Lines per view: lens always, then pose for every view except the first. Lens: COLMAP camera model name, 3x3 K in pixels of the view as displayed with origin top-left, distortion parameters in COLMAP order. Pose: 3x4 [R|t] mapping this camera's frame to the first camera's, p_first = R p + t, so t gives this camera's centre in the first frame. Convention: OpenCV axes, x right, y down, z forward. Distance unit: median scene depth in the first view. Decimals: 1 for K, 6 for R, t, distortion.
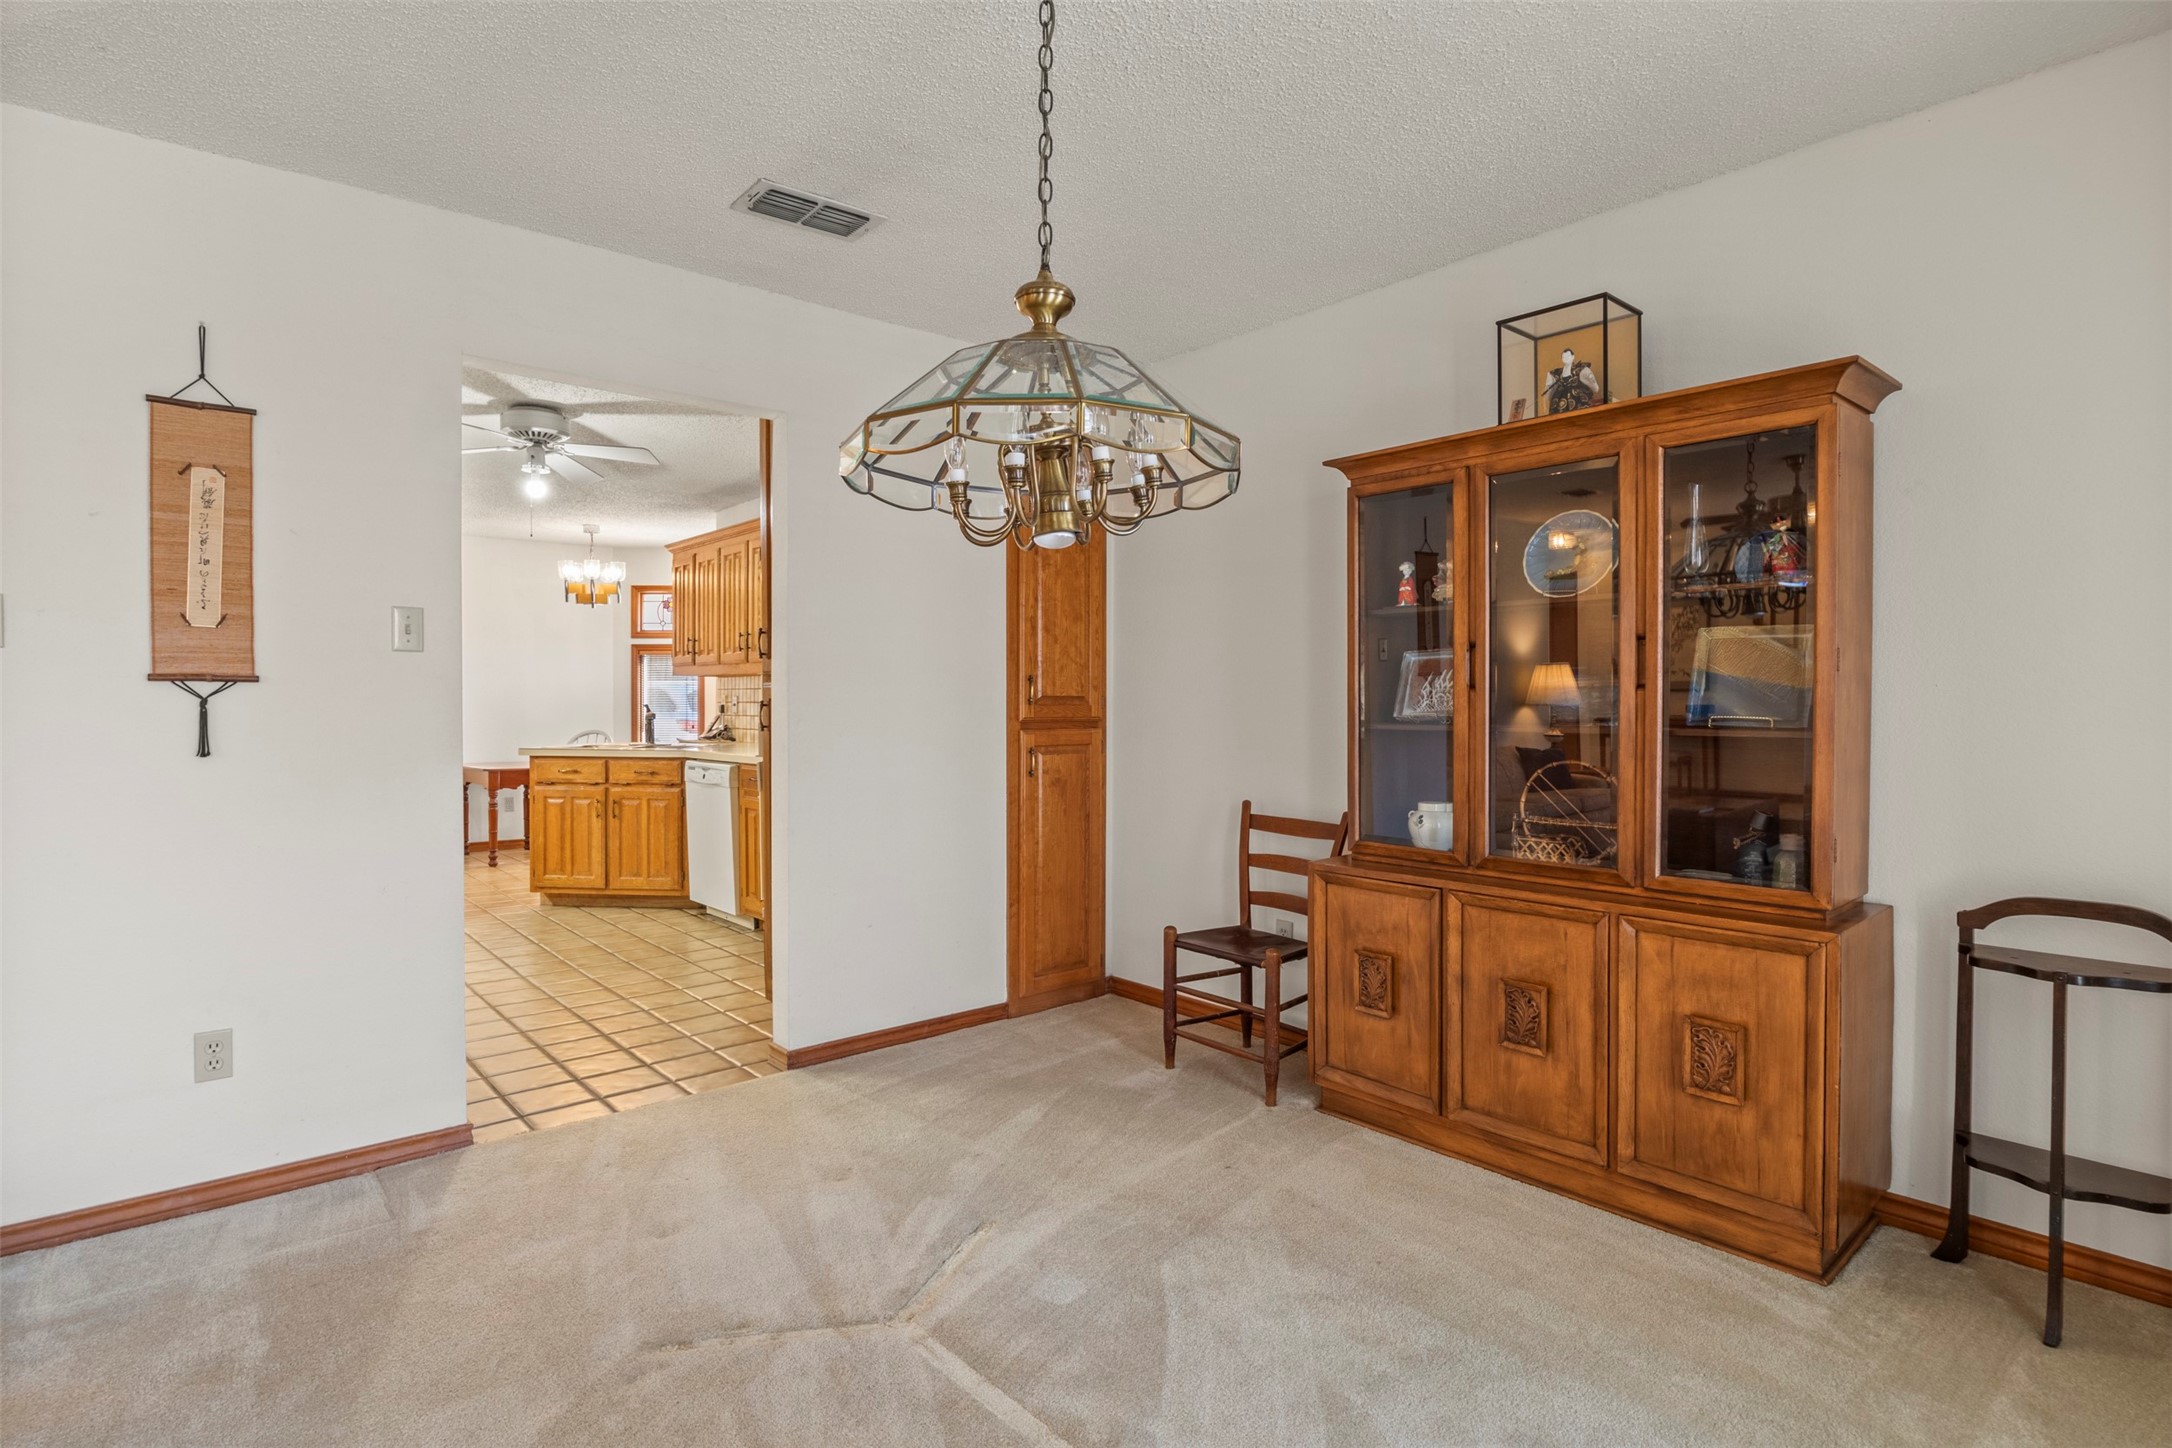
lens RADIAL K [[1091.4, 0, 1076.0], [0, 1091.4, 716.8], [0, 0, 1]] dist [-0.010101, -0.003769]
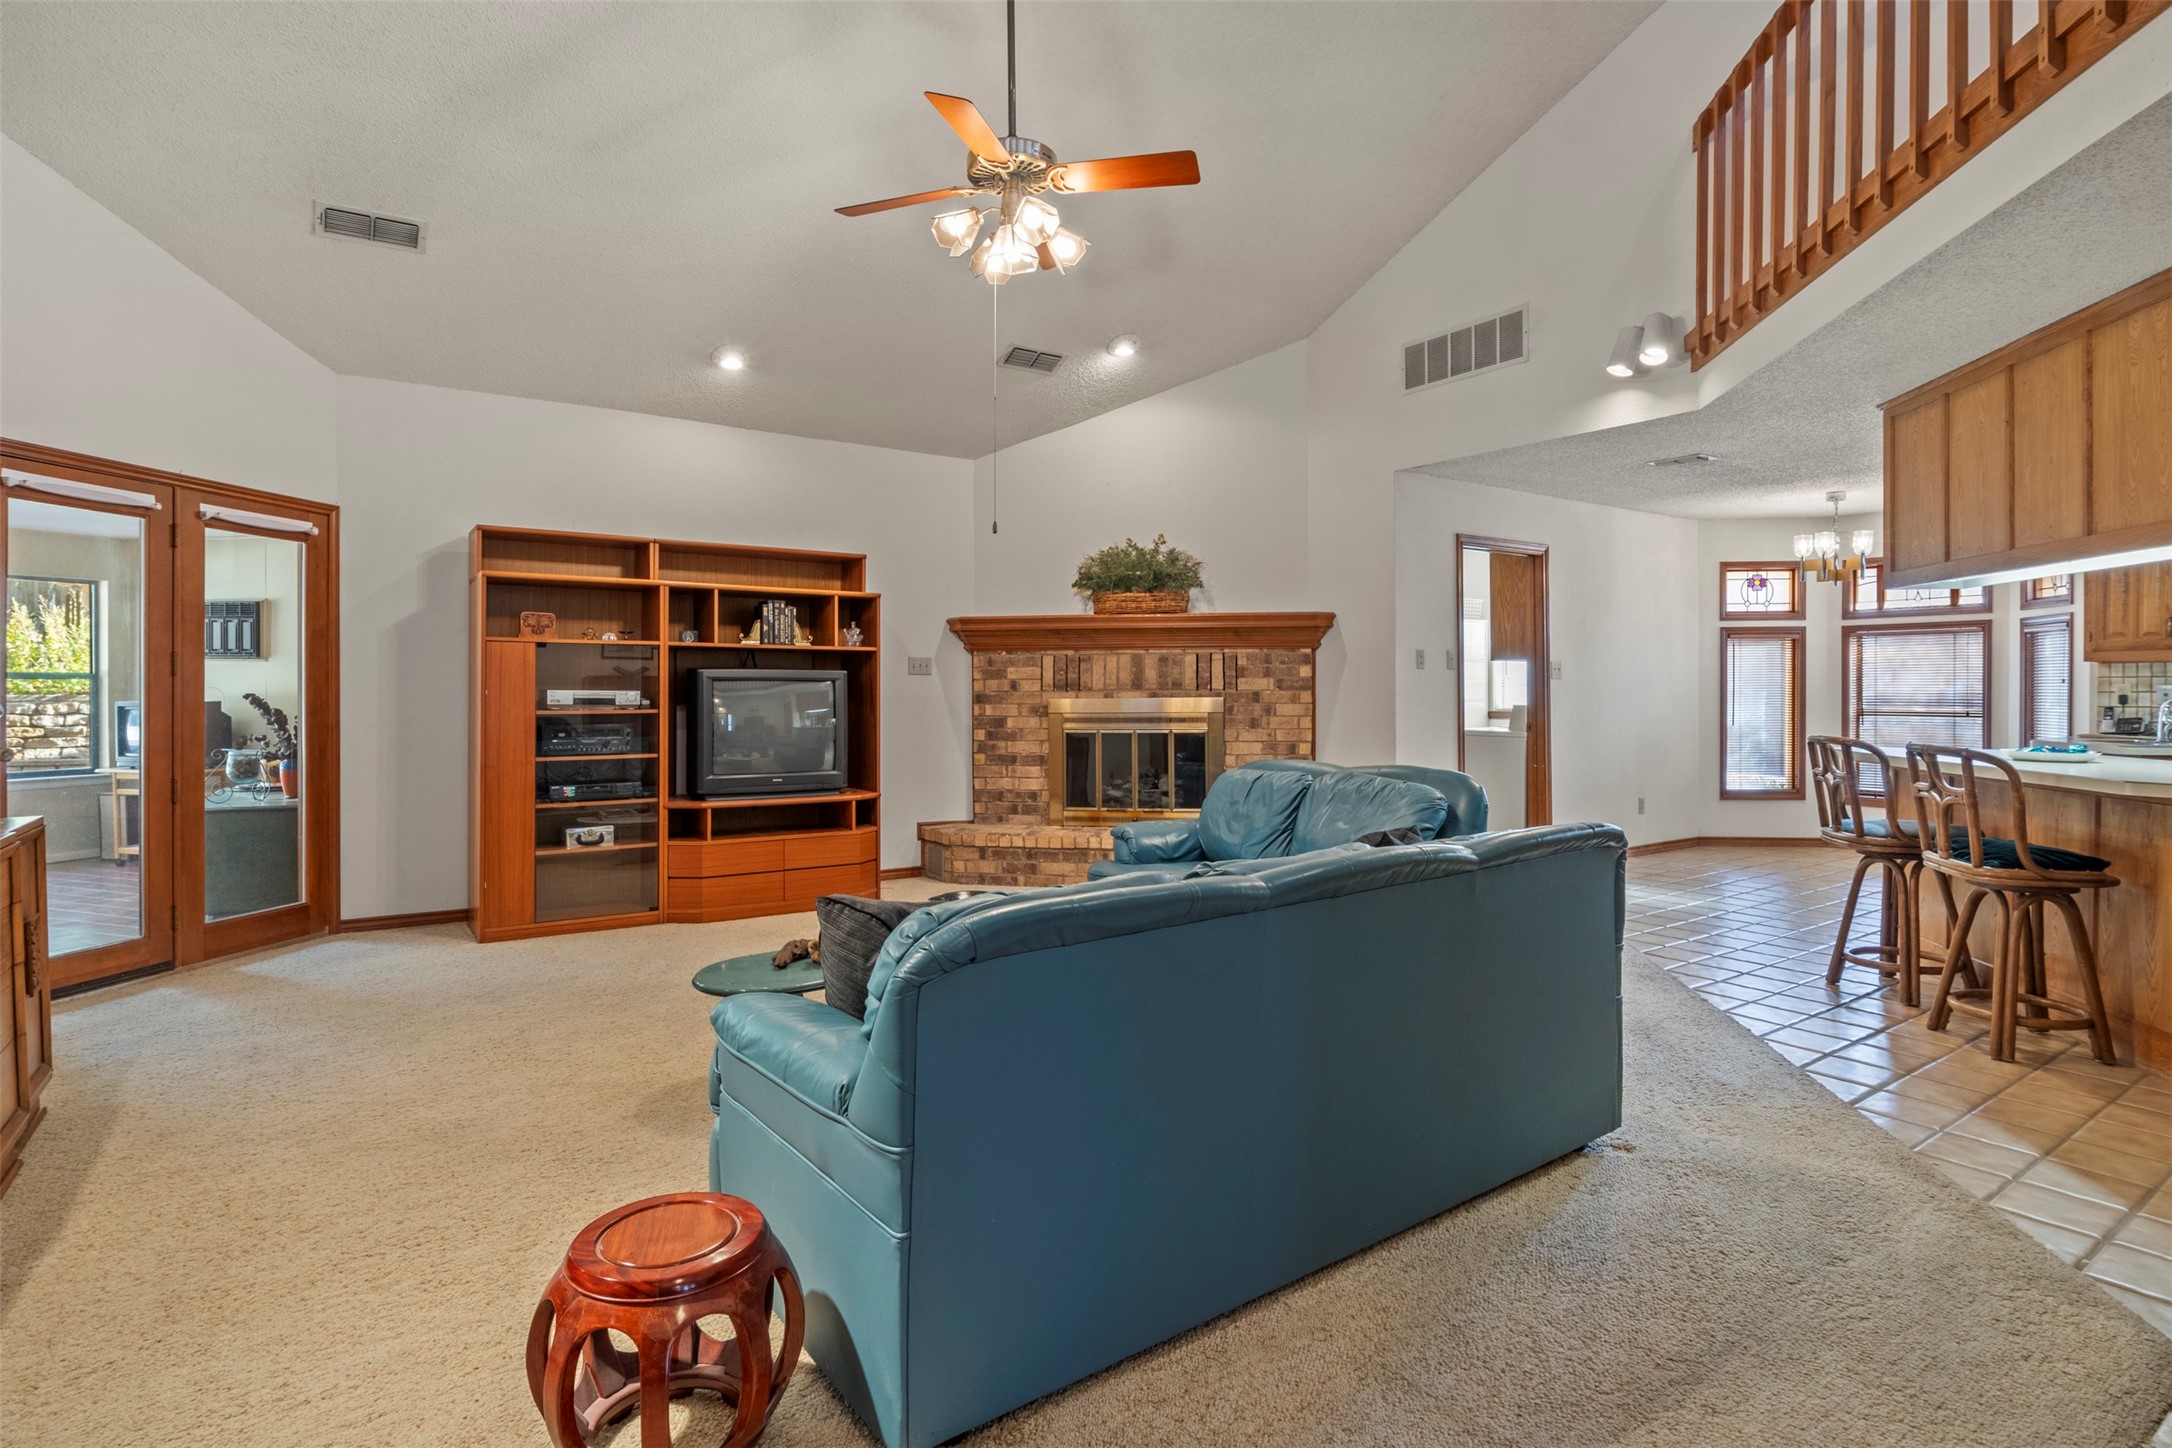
lens RADIAL K [[1091.4, 0, 1081.6], [0, 1091.4, 710.9], [0, 0, 1]] dist [-0.010101, -0.003769]
pose [[0.994574, 0.002063, -0.104016, -1.250794], [-0.001473, 0.999982, 0.005744, -0.002255], [0.104026, -0.005560, 0.994559, 0.072446]]
